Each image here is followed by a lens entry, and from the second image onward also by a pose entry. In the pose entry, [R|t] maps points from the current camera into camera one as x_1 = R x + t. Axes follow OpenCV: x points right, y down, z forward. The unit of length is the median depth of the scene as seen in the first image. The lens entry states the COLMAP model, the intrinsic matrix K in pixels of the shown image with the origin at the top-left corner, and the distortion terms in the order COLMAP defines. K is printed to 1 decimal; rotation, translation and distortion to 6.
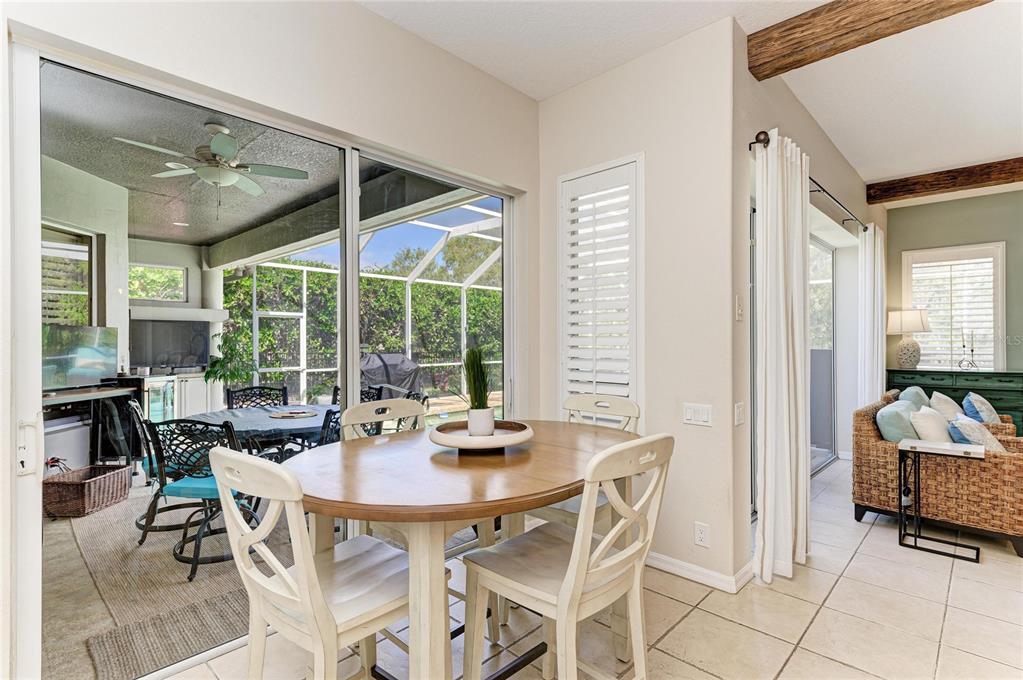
lens RADIAL K [[516.0, 0, 511.8], [0, 516.0, 340.8], [0, 0, 1]] dist [0.019023, -0.000959]
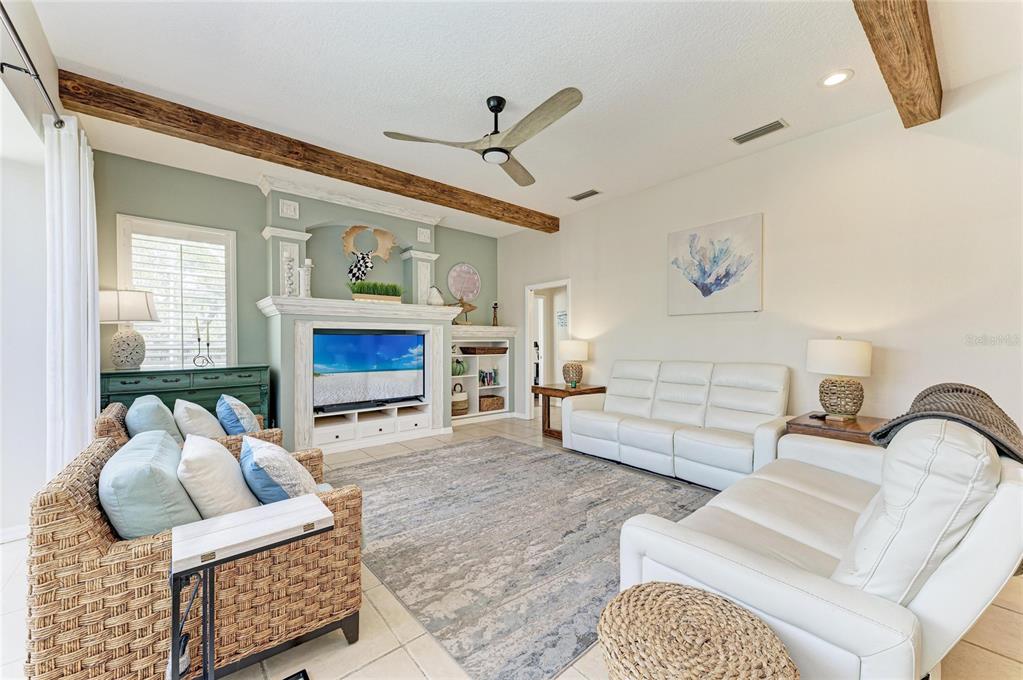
lens RADIAL K [[392.4, 0, 506.0], [0, 392.4, 343.8], [0, 0, 1]] dist [0.006079, -0.000758]
pose [[0.116621, -0.002051, 0.993174, 0.301099], [-0.000480, 0.999998, 0.002122, 0.017416], [-0.993176, -0.000724, 0.116620, 0.455920]]
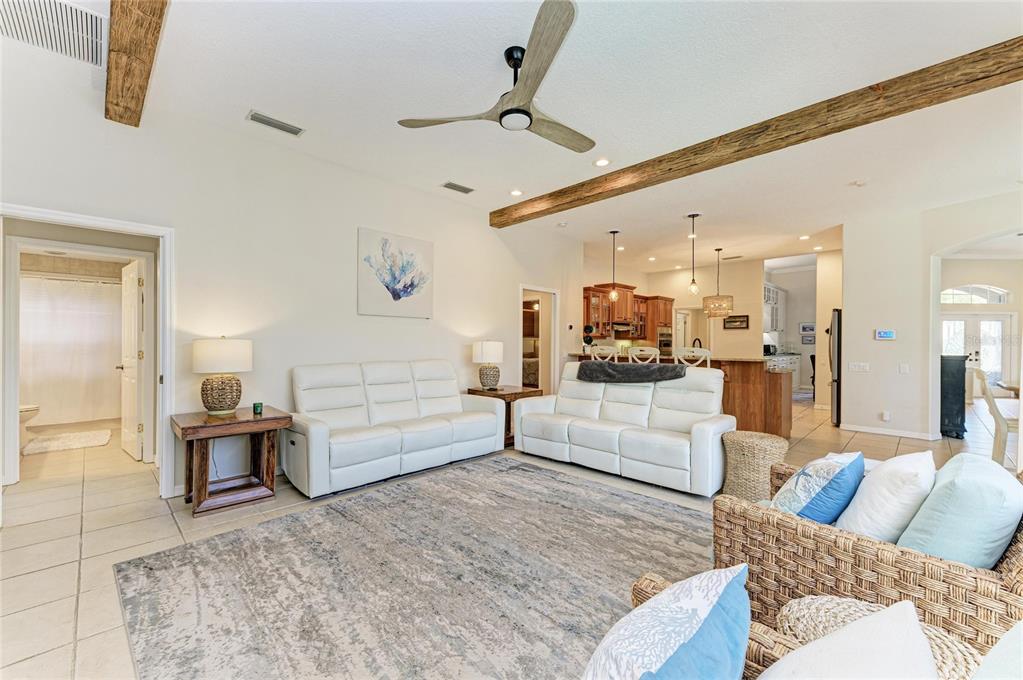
lens RADIAL K [[418.6, 0, 502.8], [0, 418.6, 340.8], [0, 0, 1]] dist [0.013757, -0.000276]
pose [[-0.999791, -0.004062, 0.020041, 1.702939], [-0.004180, 0.999974, -0.005816, 0.013847], [-0.020017, -0.005899, -0.999782, 1.902879]]
